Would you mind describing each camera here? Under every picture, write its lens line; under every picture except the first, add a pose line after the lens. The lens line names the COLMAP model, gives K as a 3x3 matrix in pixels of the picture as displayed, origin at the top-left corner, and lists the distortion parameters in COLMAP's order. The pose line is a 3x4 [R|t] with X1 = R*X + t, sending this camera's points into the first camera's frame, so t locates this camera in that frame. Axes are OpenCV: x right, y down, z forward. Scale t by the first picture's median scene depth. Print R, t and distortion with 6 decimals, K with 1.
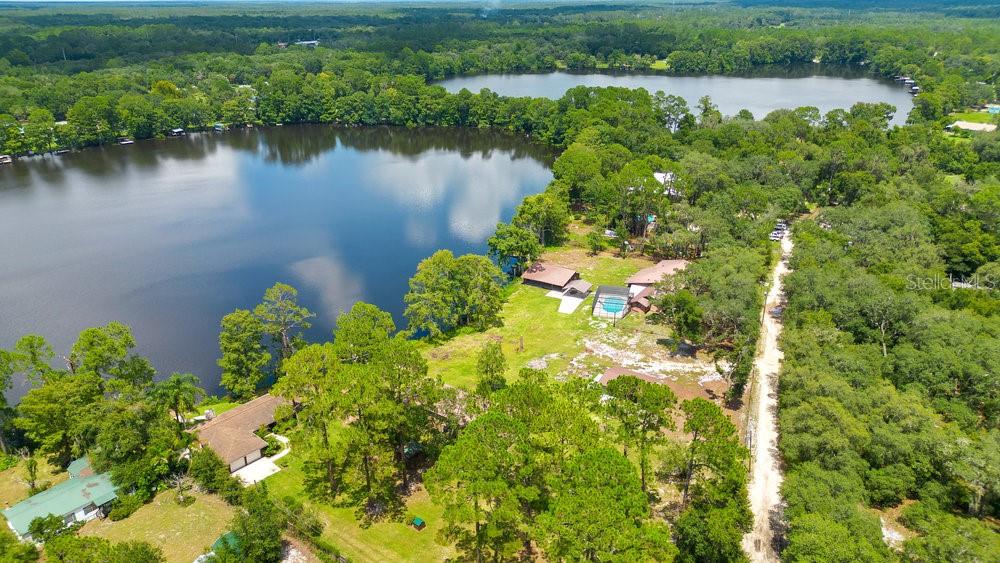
lens RADIAL K [[697.3, 0, 500.0], [0, 697.3, 281.5], [0, 0, 1]] dist [0.071257, -0.078213]
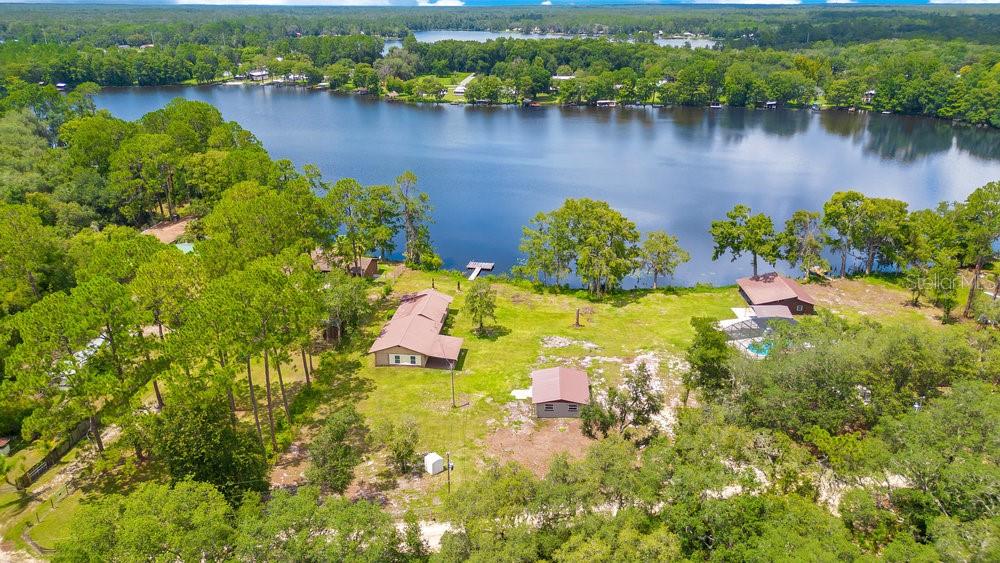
lens RADIAL K [[716.5, 0, 500.0], [0, 716.5, 281.5], [0, 0, 1]] dist [0.065301, -0.071941]
pose [[0.508642, 0.317726, -0.800208, 0.225923], [-0.324774, 0.931562, 0.163442, -0.021727], [0.797374, 0.176753, 0.577021, 0.146338]]
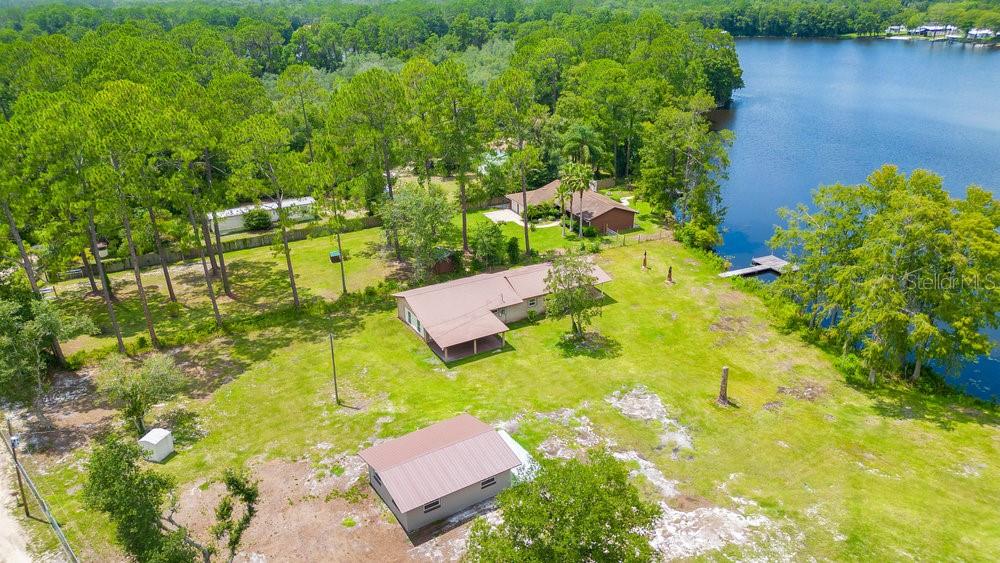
lens RADIAL K [[701.9, 0, 500.0], [0, 701.9, 281.5], [0, 0, 1]] dist [0.054771, -0.047820]
pose [[-0.412674, 0.365764, -0.834216, 0.141597], [-0.316493, 0.801199, 0.507852, -0.045387], [0.854127, 0.473601, -0.214872, 0.326869]]
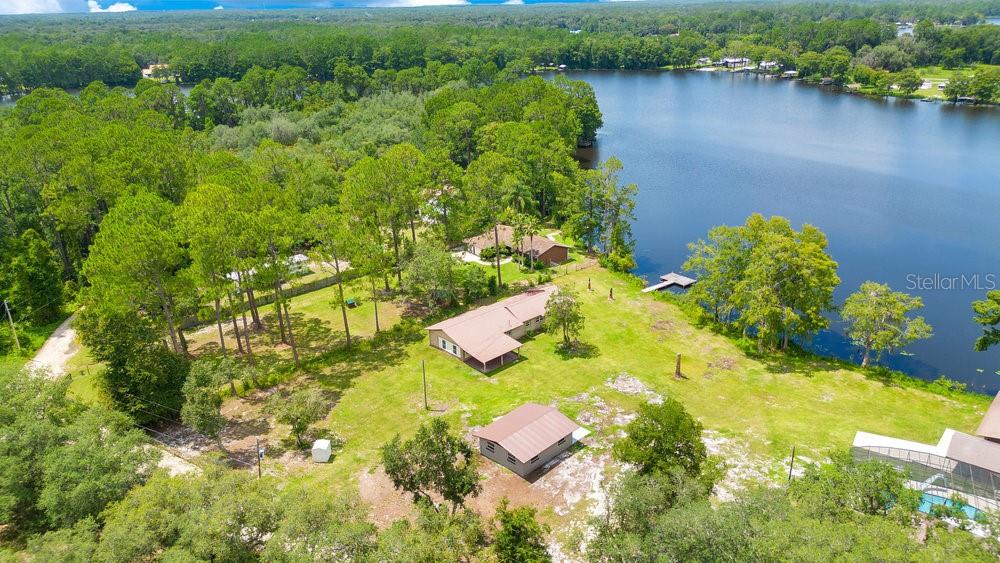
lens RADIAL K [[697.3, 0, 500.0], [0, 697.3, 281.5], [0, 0, 1]] dist [0.071257, -0.078213]
pose [[-0.192827, 0.372403, -0.907818, 0.211388], [-0.340499, 0.842296, 0.417849, -0.064976], [0.920260, 0.389684, -0.035615, 0.290940]]
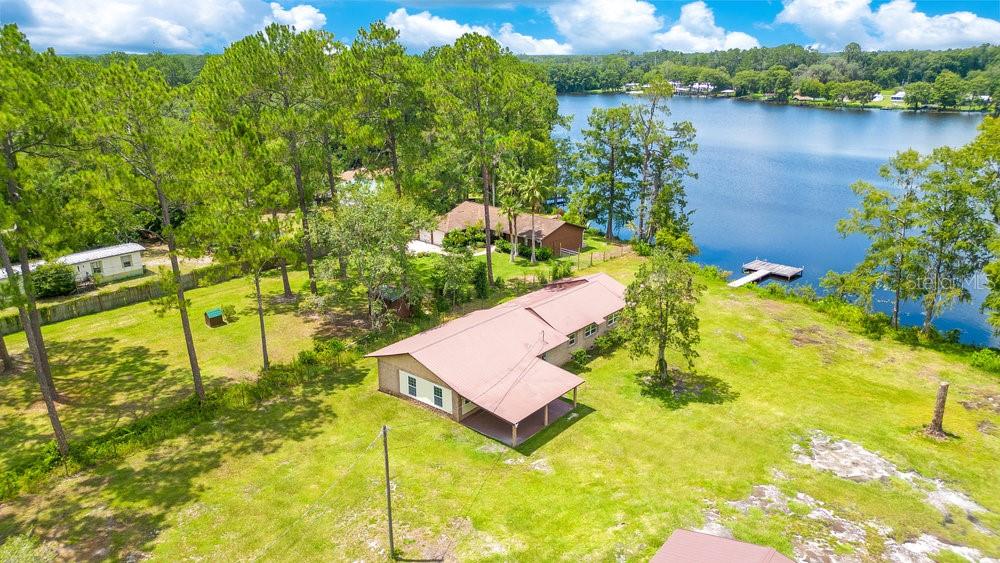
lens RADIAL K [[697.3, 0, 500.0], [0, 697.3, 281.5], [0, 0, 1]] dist [0.071257, -0.078213]
pose [[-0.064977, 0.311921, -0.947884, 0.105366], [-0.364790, 0.876721, 0.313510, 0.005107], [0.928820, 0.366149, 0.056819, 0.273694]]
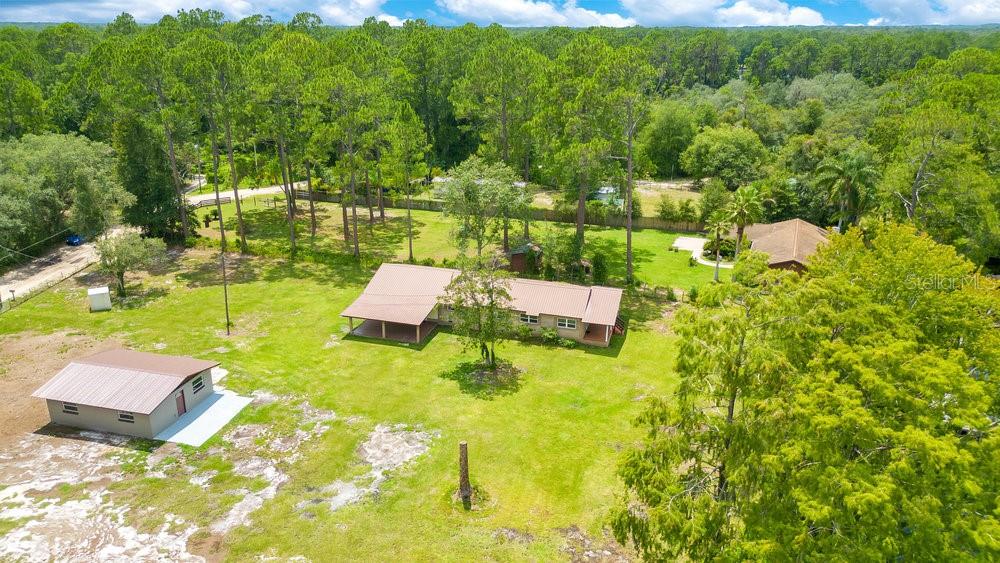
lens RADIAL K [[701.9, 0, 500.0], [0, 701.9, 281.5], [0, 0, 1]] dist [0.054771, -0.047820]
pose [[-0.943726, 0.114918, -0.310120, 0.032936], [-0.119921, 0.754975, 0.644695, -0.053247], [0.308220, 0.645606, -0.698709, 0.398234]]
